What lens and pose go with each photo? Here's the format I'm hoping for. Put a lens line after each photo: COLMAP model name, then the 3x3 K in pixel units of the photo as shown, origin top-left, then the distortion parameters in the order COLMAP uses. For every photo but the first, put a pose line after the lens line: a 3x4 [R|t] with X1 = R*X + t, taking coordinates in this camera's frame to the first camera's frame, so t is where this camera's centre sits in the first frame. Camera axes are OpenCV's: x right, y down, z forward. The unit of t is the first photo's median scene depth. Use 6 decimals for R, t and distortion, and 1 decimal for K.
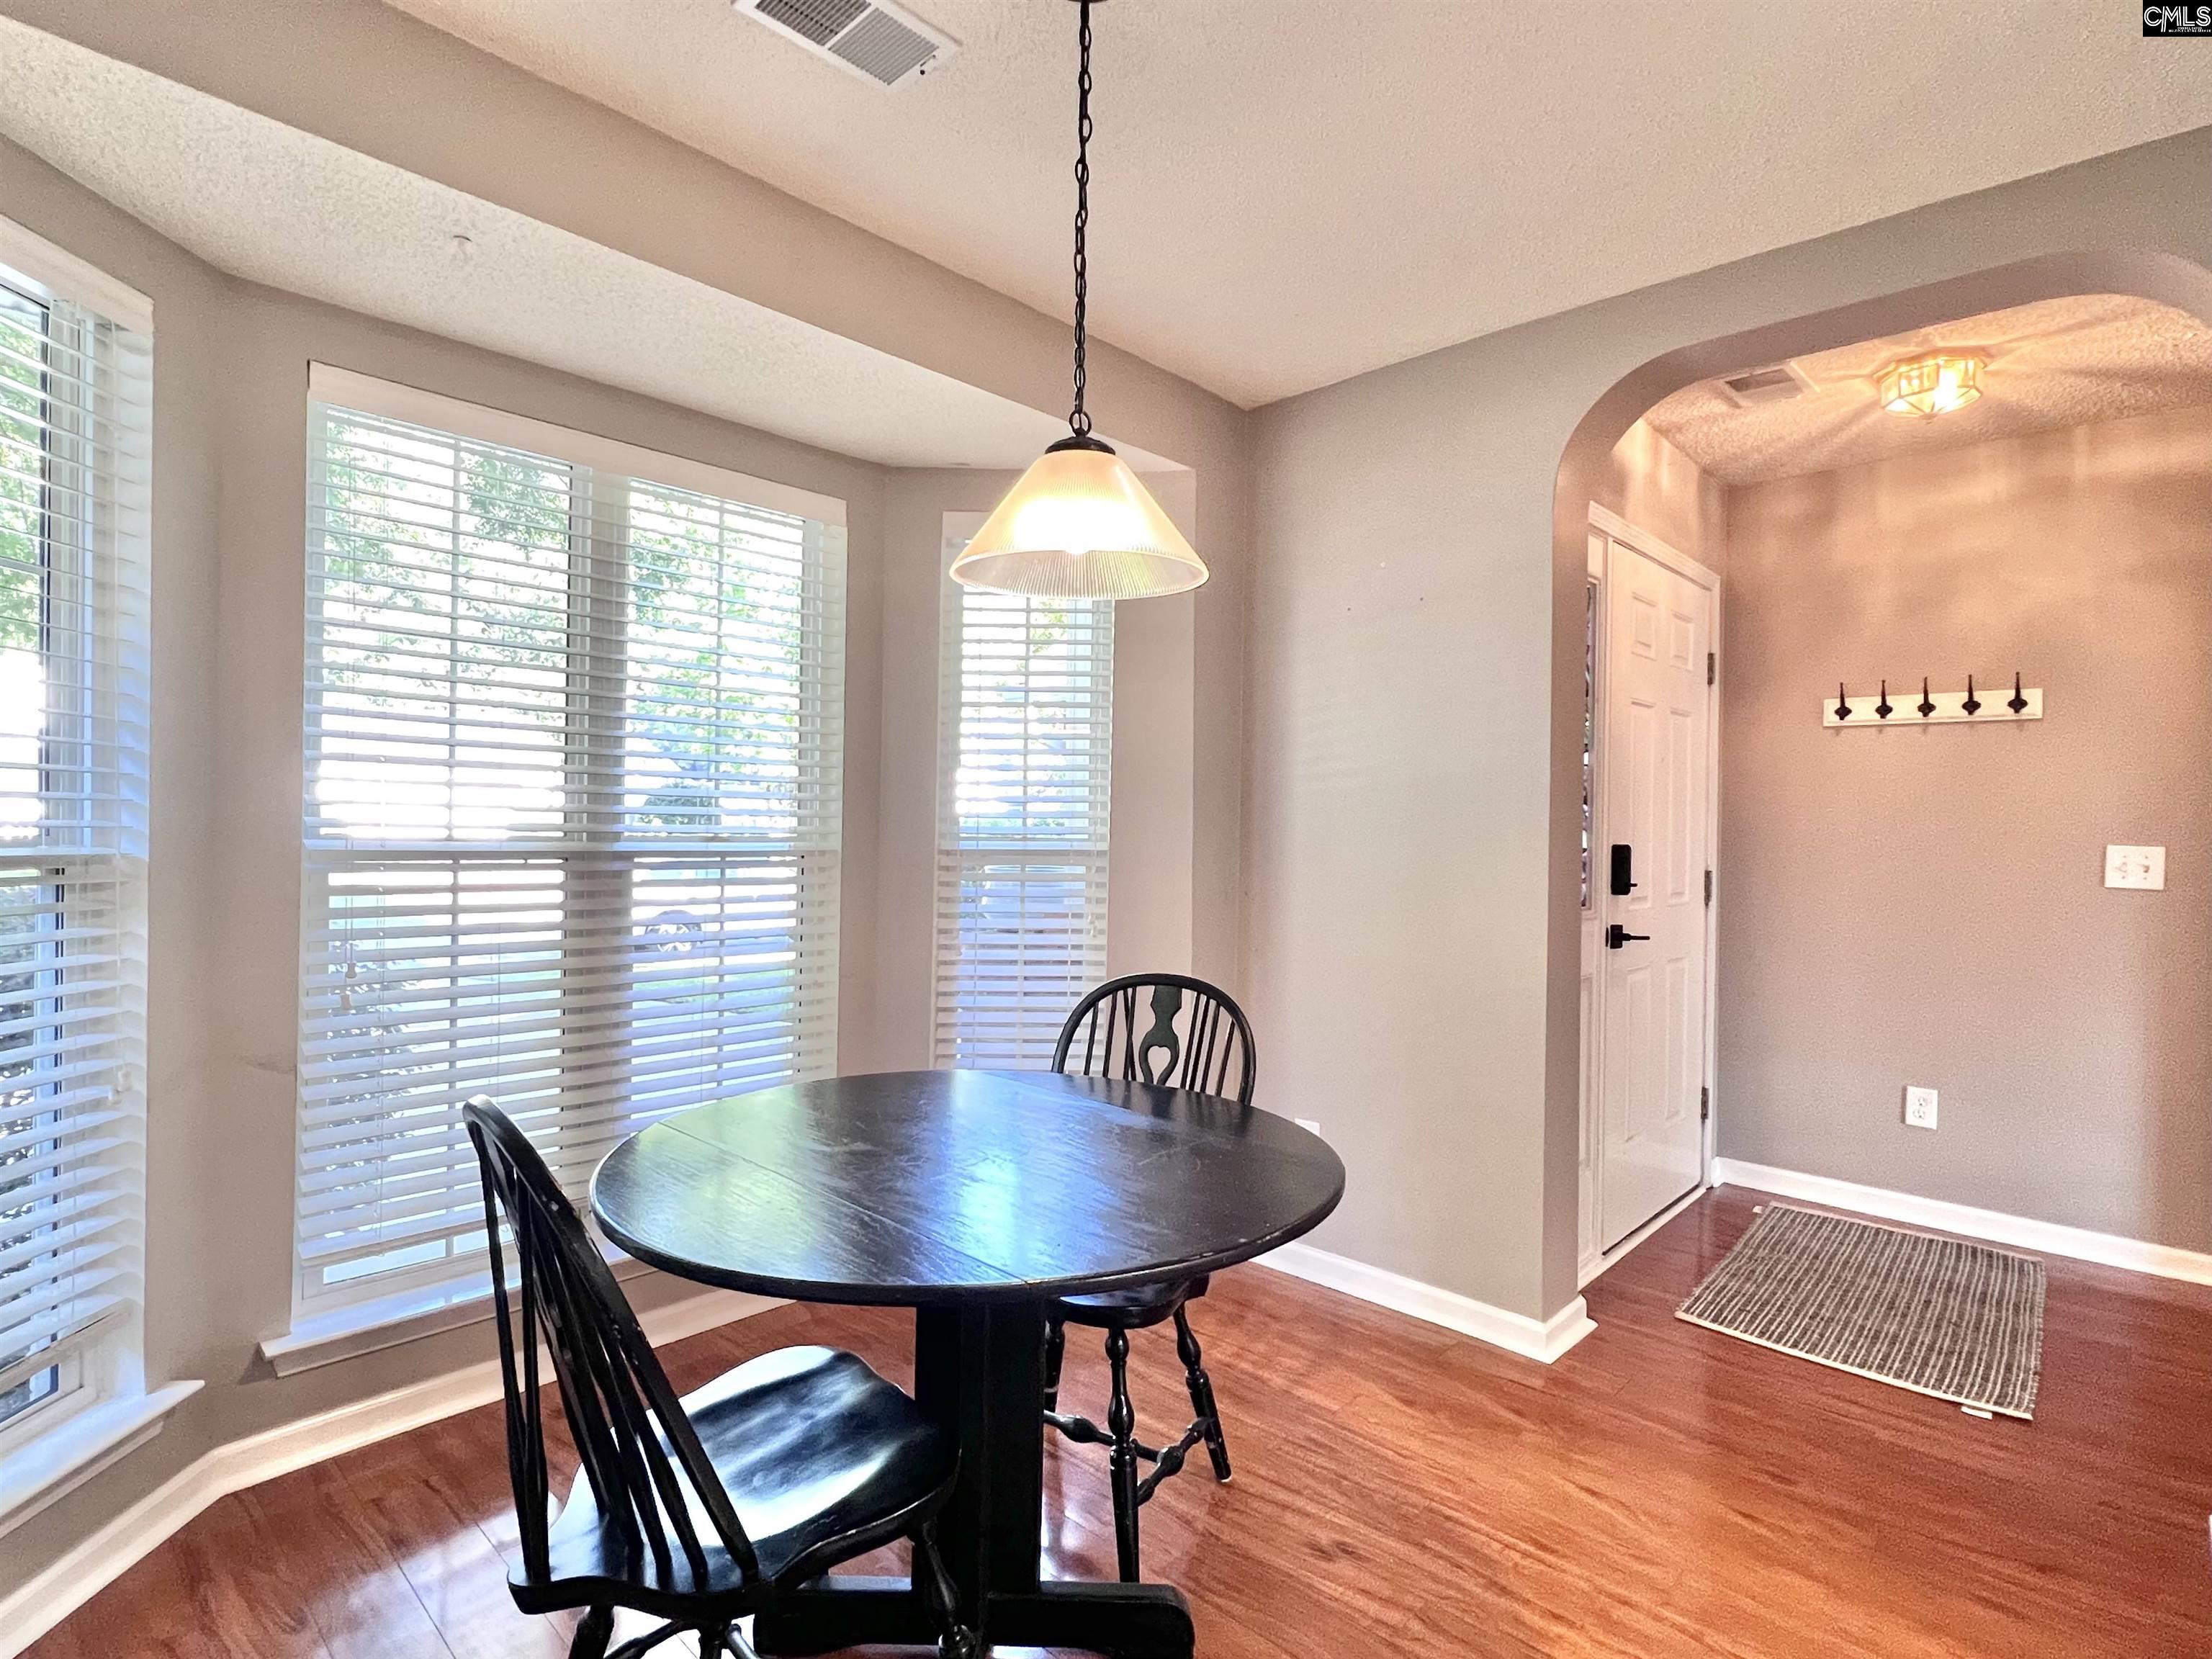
lens RADIAL K [[1116.5, 0, 1103.6], [0, 1116.5, 829.1], [0, 0, 1]] dist [-0.002379, 0.000513]
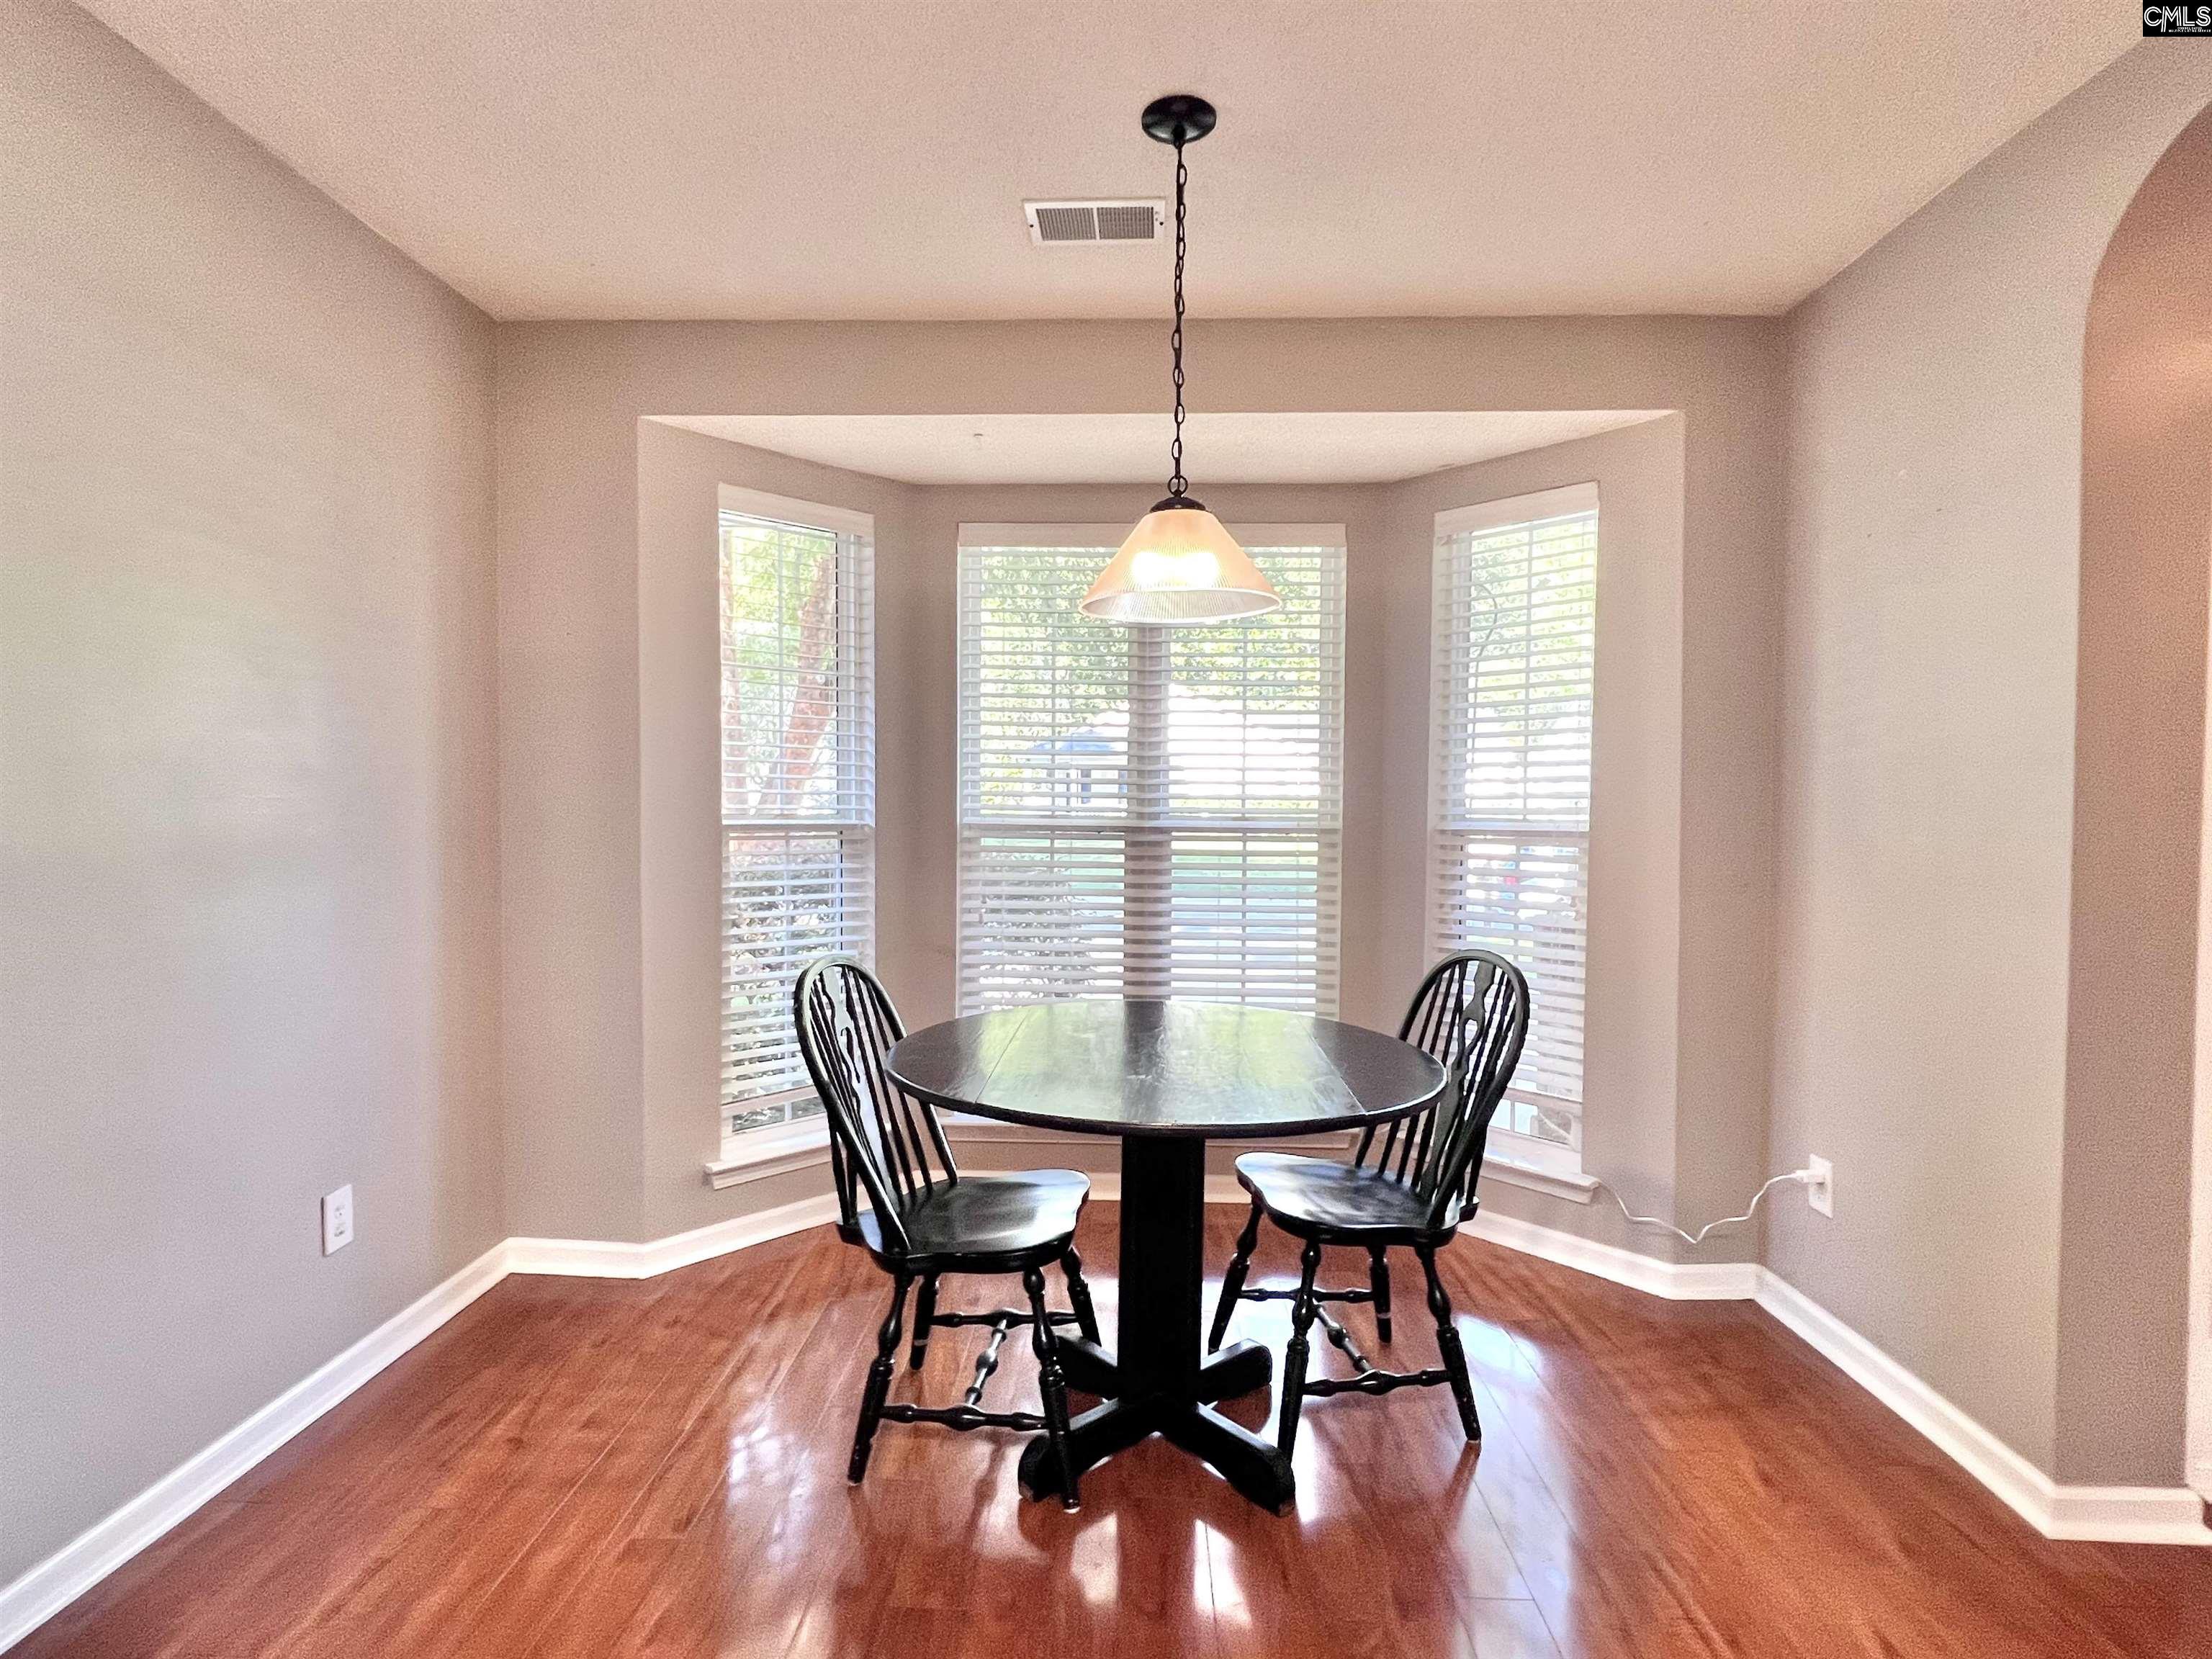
lens RADIAL K [[1116.5, 0, 1103.6], [0, 1116.5, 829.1], [0, 0, 1]] dist [-0.002379, 0.000513]
pose [[0.669865, 0.014684, -0.742338, 0.530161], [0.001221, 0.999781, 0.020878, -0.005820], [0.742482, -0.014892, 0.669700, 0.049432]]
